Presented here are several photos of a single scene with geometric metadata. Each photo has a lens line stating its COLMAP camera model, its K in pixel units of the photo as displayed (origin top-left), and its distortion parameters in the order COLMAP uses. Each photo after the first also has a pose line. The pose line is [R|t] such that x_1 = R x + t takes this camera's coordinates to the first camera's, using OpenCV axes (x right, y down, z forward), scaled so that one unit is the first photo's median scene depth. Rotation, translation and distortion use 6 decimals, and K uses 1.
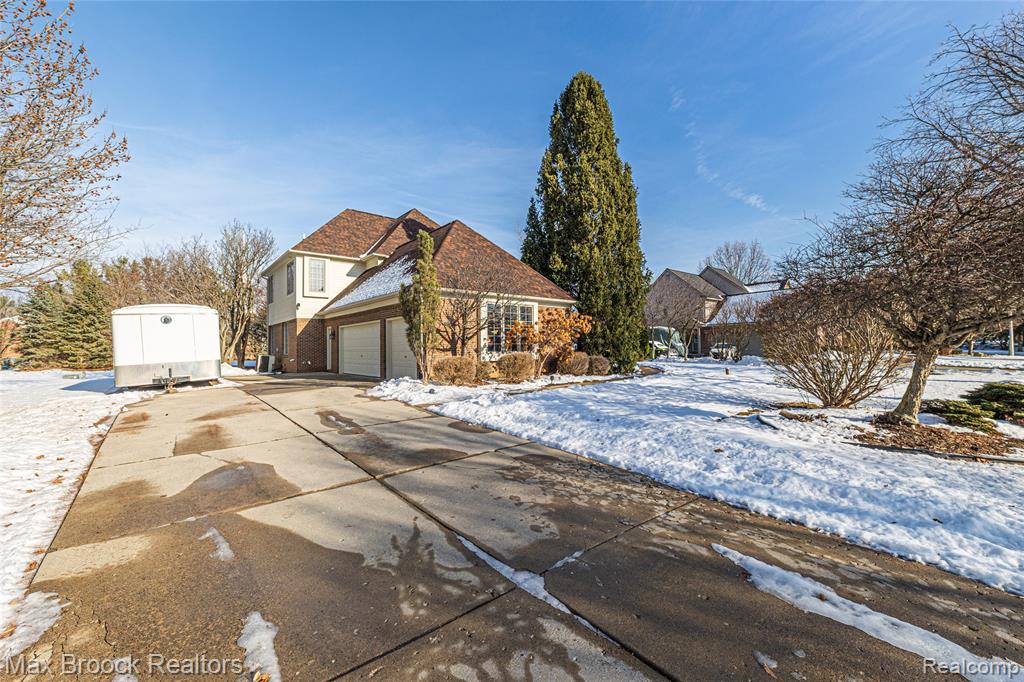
lens RADIAL K [[409.2, 0, 518.0], [0, 409.2, 340.0], [0, 0, 1]] dist [-0.008462, 0.000102]
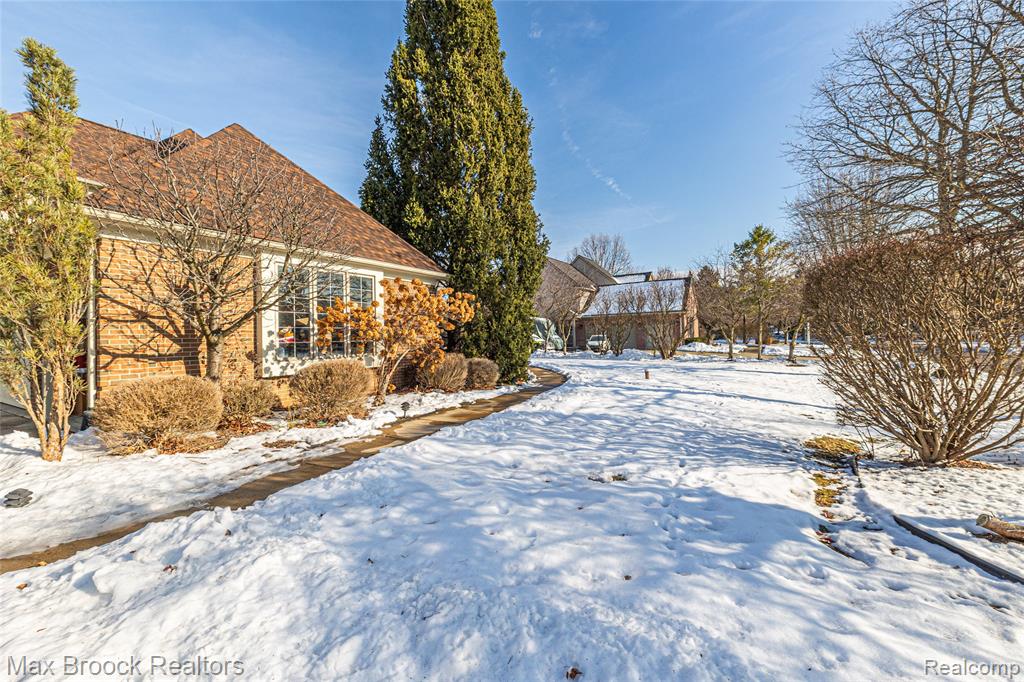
lens RADIAL K [[421.8, 0, 523.0], [0, 421.8, 329.6], [0, 0, 1]] dist [0.000803, 0.000009]
pose [[0.944193, -0.000637, 0.329391, 0.034629], [0.002310, 0.999986, -0.004686, -0.002967], [-0.329384, 0.005185, 0.944182, 0.314884]]
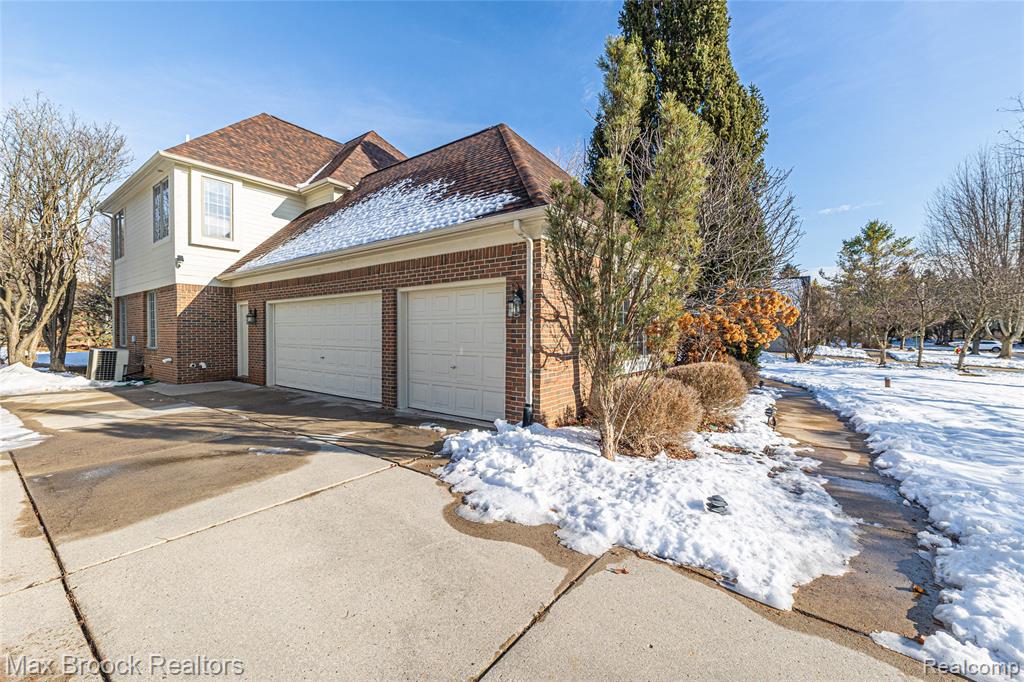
lens RADIAL K [[412.6, 0, 516.3], [0, 412.6, 339.5], [0, 0, 1]] dist [0.000157, -0.000046]
pose [[0.975146, 0.013368, 0.221161, -0.252663], [-0.021066, 0.999250, 0.032485, -0.007154], [-0.220561, -0.036336, 0.974696, 0.412335]]
